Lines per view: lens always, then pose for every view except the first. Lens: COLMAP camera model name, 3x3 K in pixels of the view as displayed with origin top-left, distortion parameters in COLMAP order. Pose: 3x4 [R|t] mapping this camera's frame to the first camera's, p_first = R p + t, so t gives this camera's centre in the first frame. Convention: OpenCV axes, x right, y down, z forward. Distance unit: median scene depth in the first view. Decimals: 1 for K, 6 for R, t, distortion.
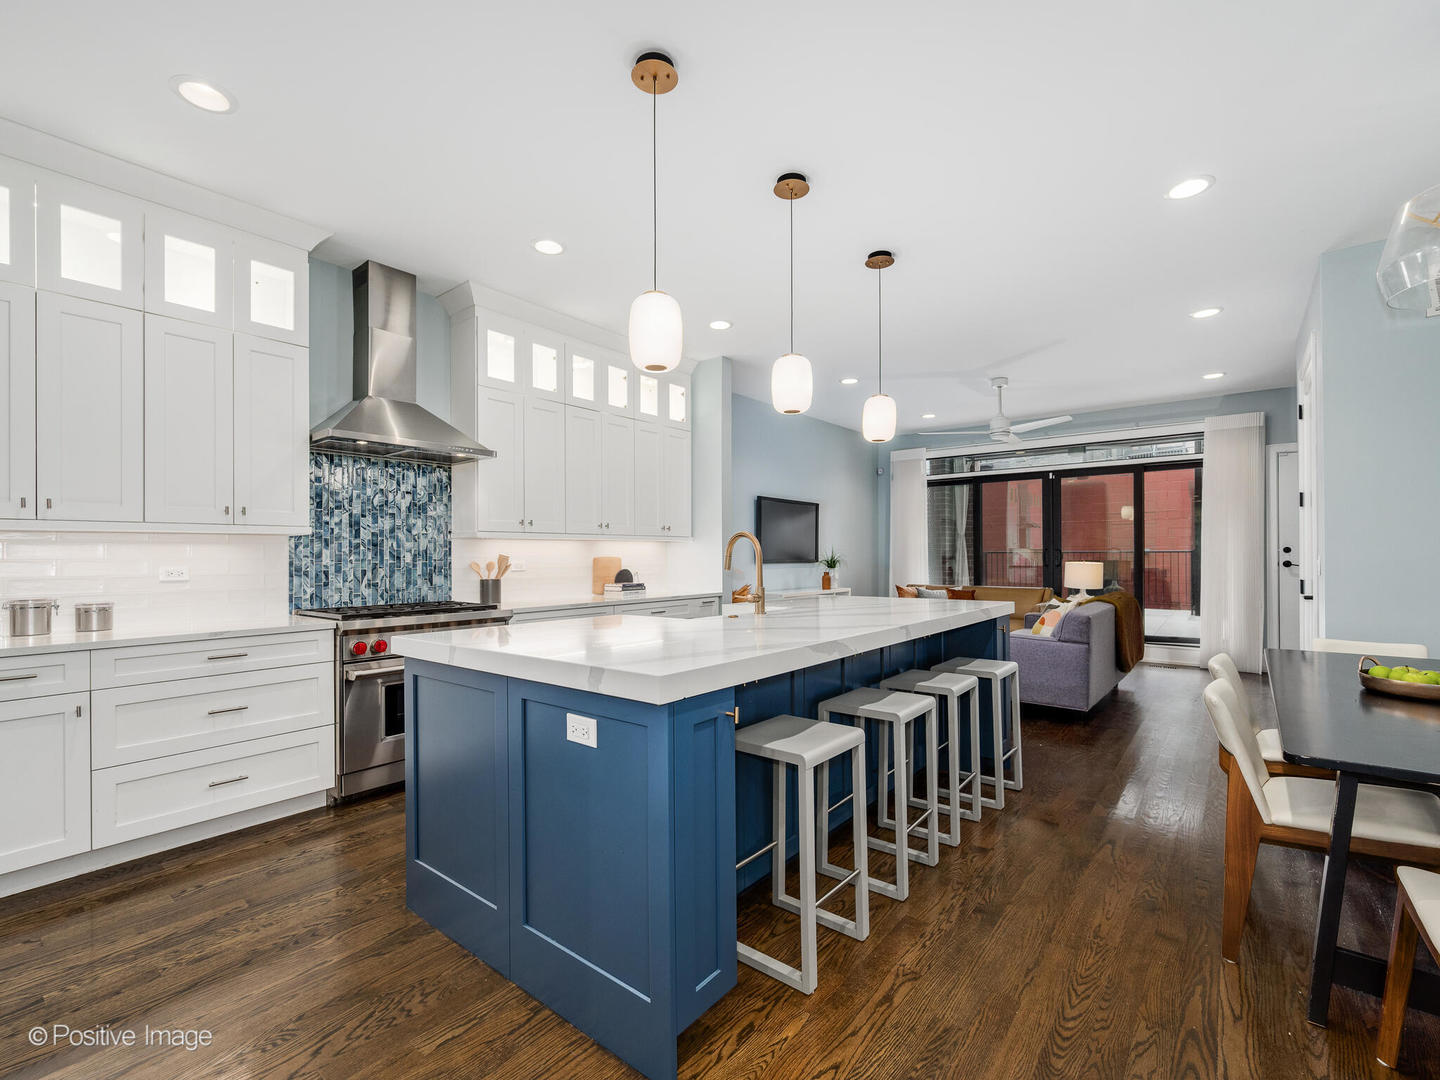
lens RADIAL K [[642.5, 0, 704.3], [0, 642.5, 552.5], [0, 0, 1]] dist [-0.001327, -0.000188]
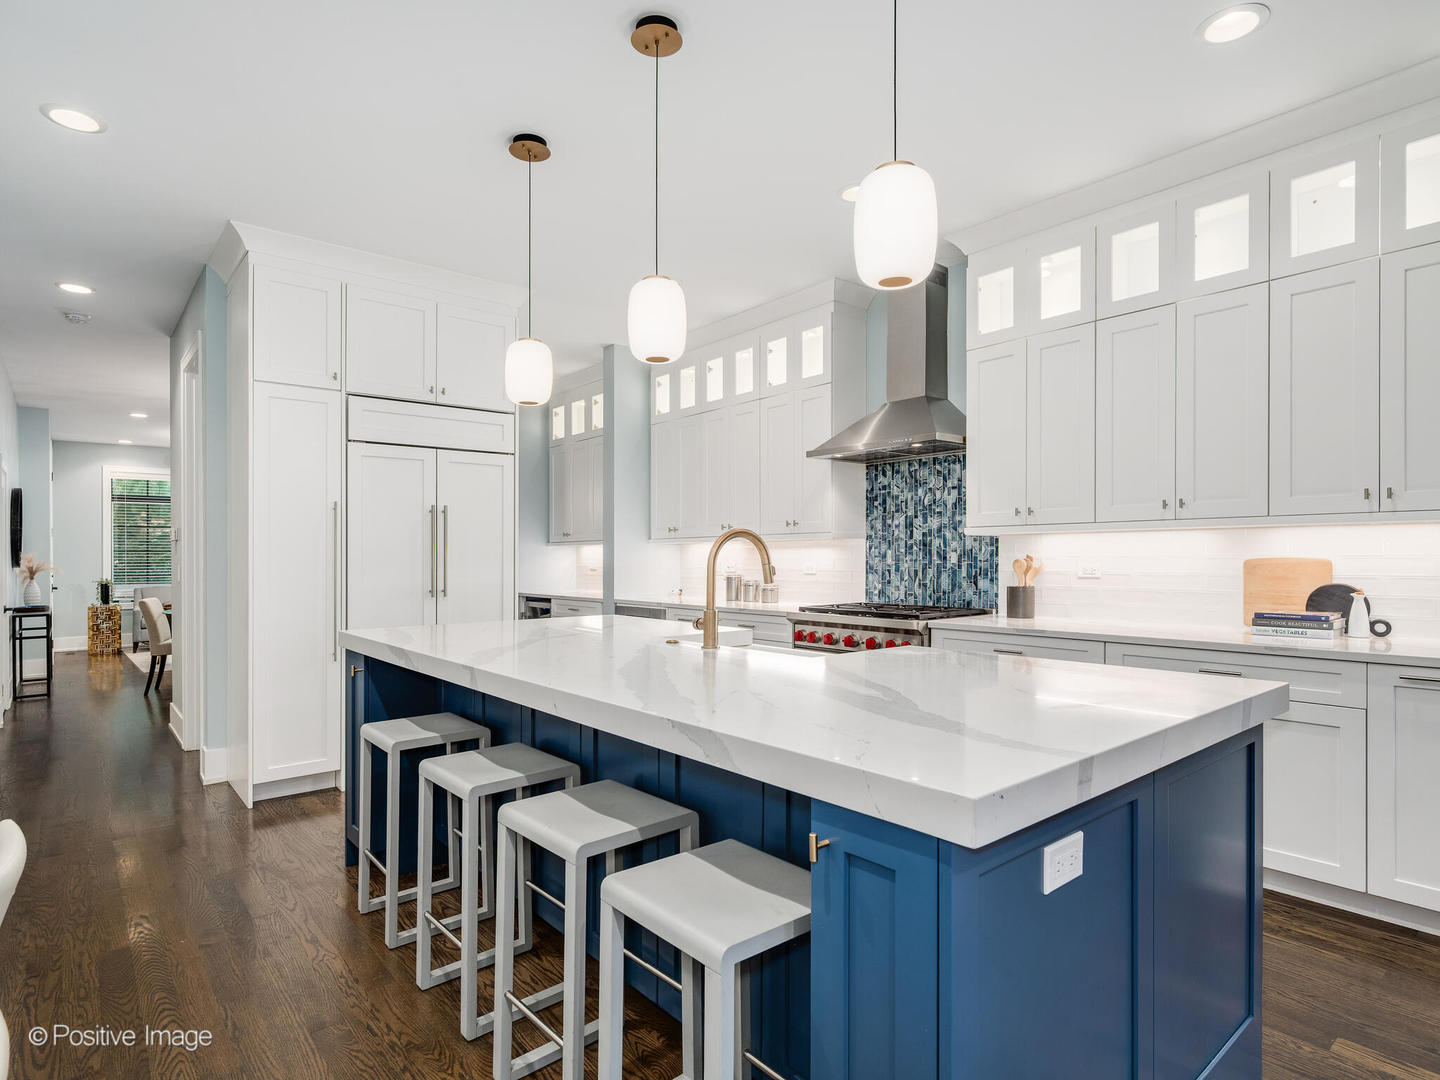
lens RADIAL K [[803.5, 0, 719.3], [0, 803.5, 557.6], [0, 0, 1]] dist [-0.001039, -0.000197]
pose [[-0.191455, 0.007182, -0.981475, 0.735283], [0.009050, 0.999944, 0.005552, -0.002006], [0.981460, -0.007819, -0.191509, 0.883381]]
